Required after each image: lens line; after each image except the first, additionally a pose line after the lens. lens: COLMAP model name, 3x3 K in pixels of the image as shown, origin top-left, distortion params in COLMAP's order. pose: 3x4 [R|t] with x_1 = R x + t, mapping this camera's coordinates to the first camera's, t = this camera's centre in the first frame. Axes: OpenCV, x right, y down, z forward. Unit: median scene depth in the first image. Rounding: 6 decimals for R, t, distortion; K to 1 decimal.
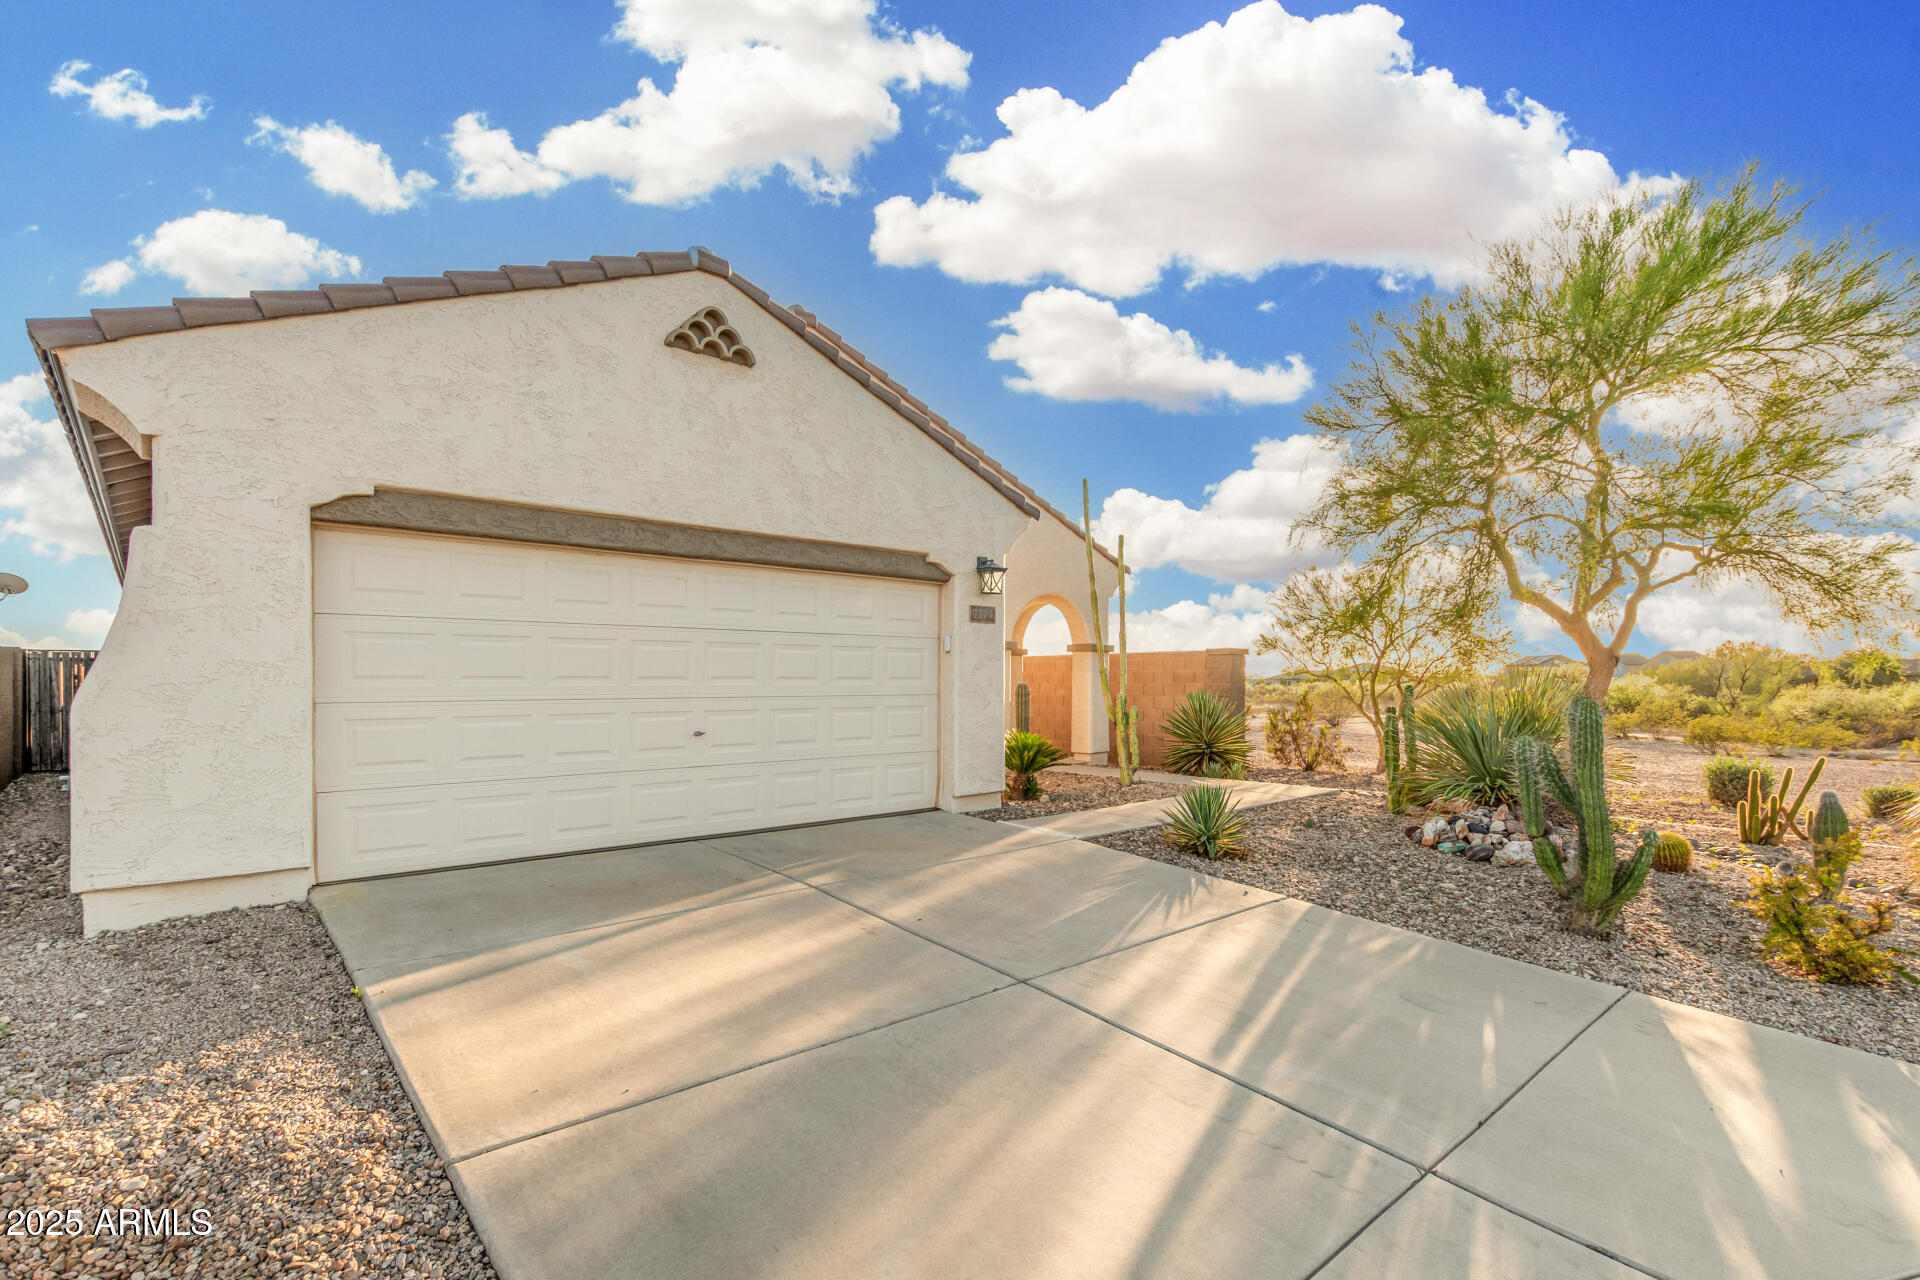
lens RADIAL K [[881.8, 0, 998.3], [0, 881.8, 688.3], [0, 0, 1]] dist [0.008811, -0.003372]
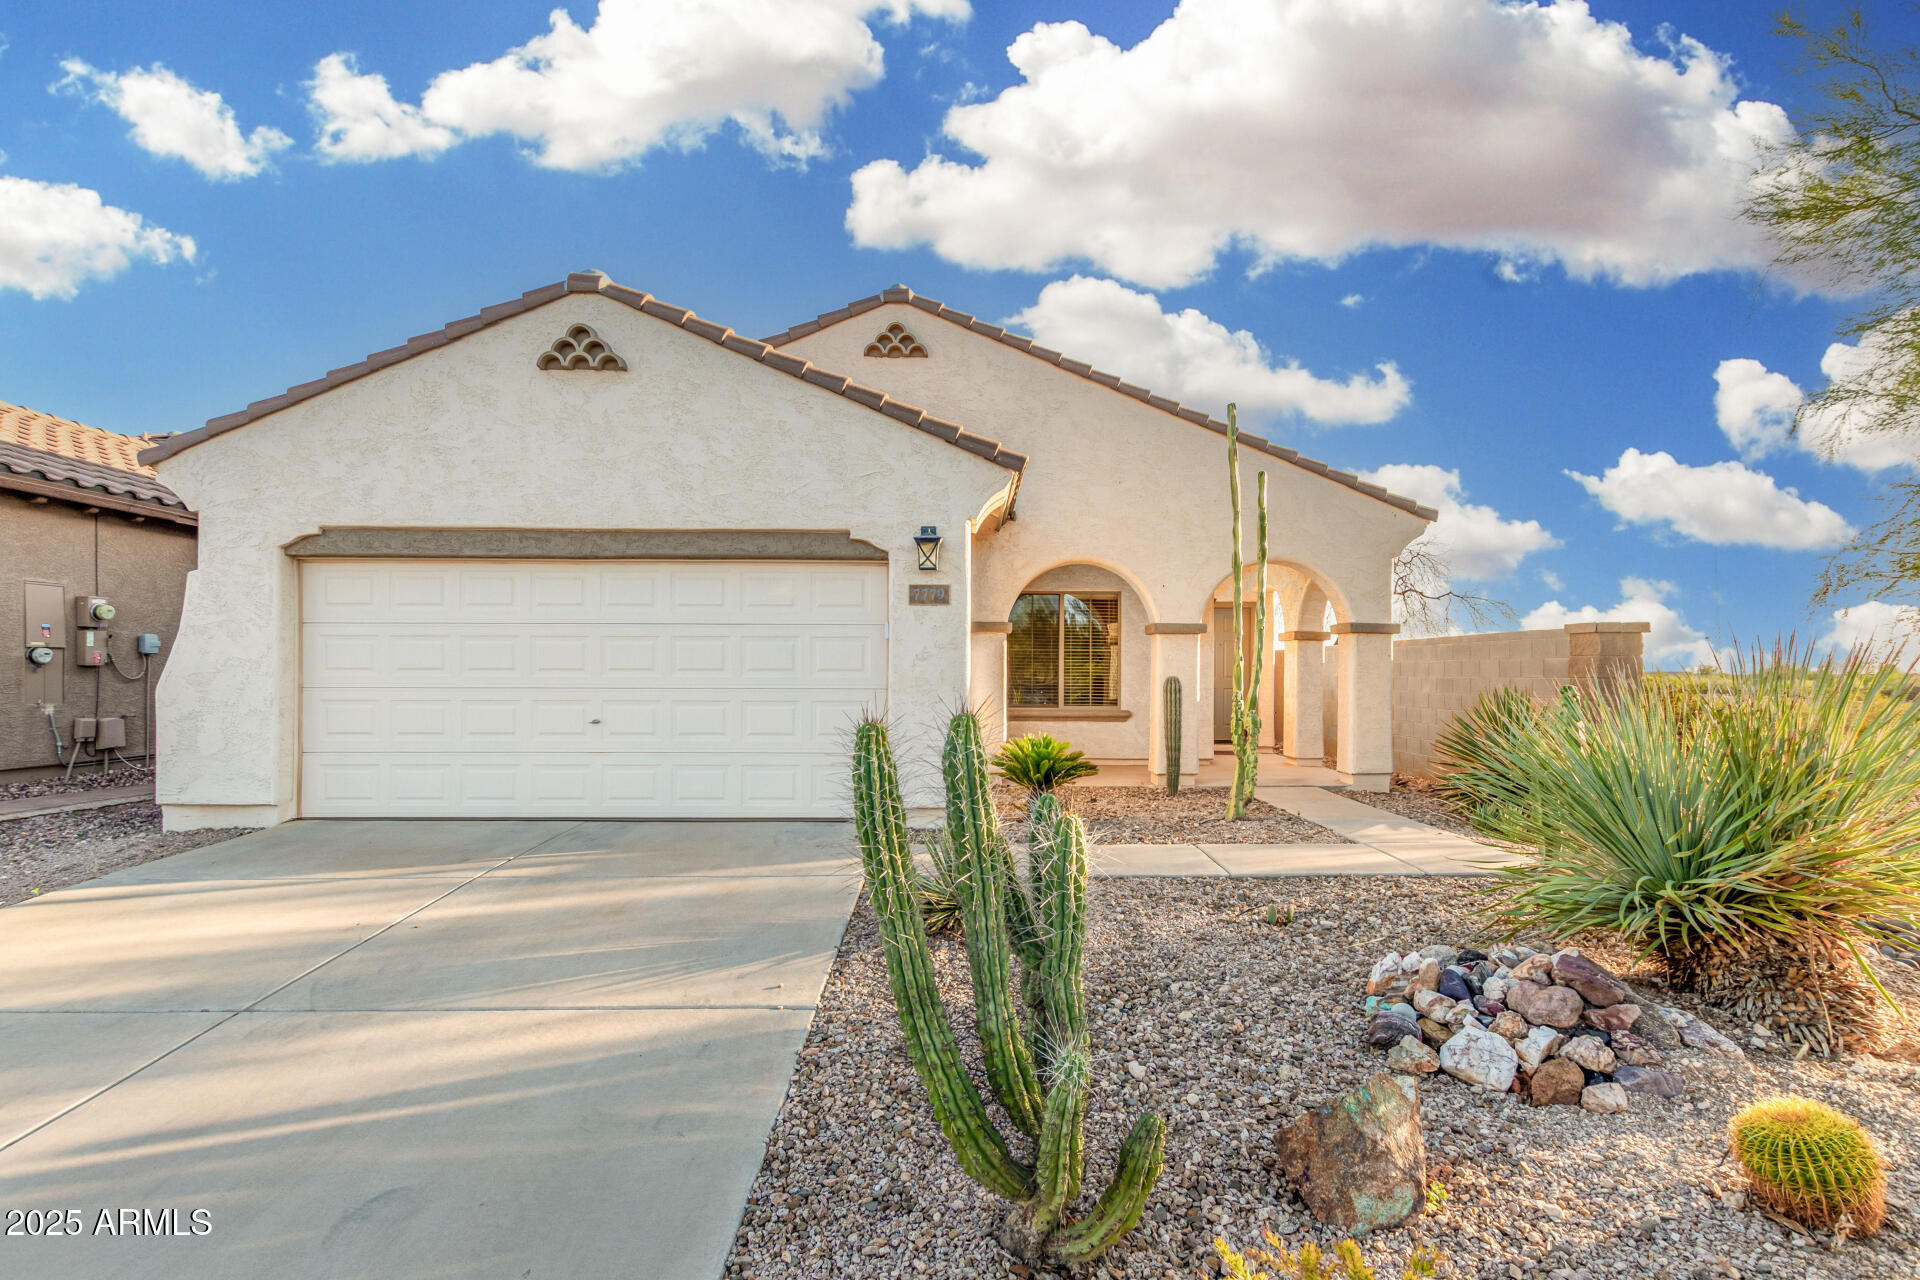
lens RADIAL K [[881.8, 0, 955.3], [0, 881.8, 671.2], [0, 0, 1]] dist [0.008811, -0.003372]
pose [[0.751976, 0.003933, -0.659178, 0.727856], [-0.008641, 0.999955, -0.003891, -0.010057], [0.659133, 0.008622, 0.751977, 0.499790]]
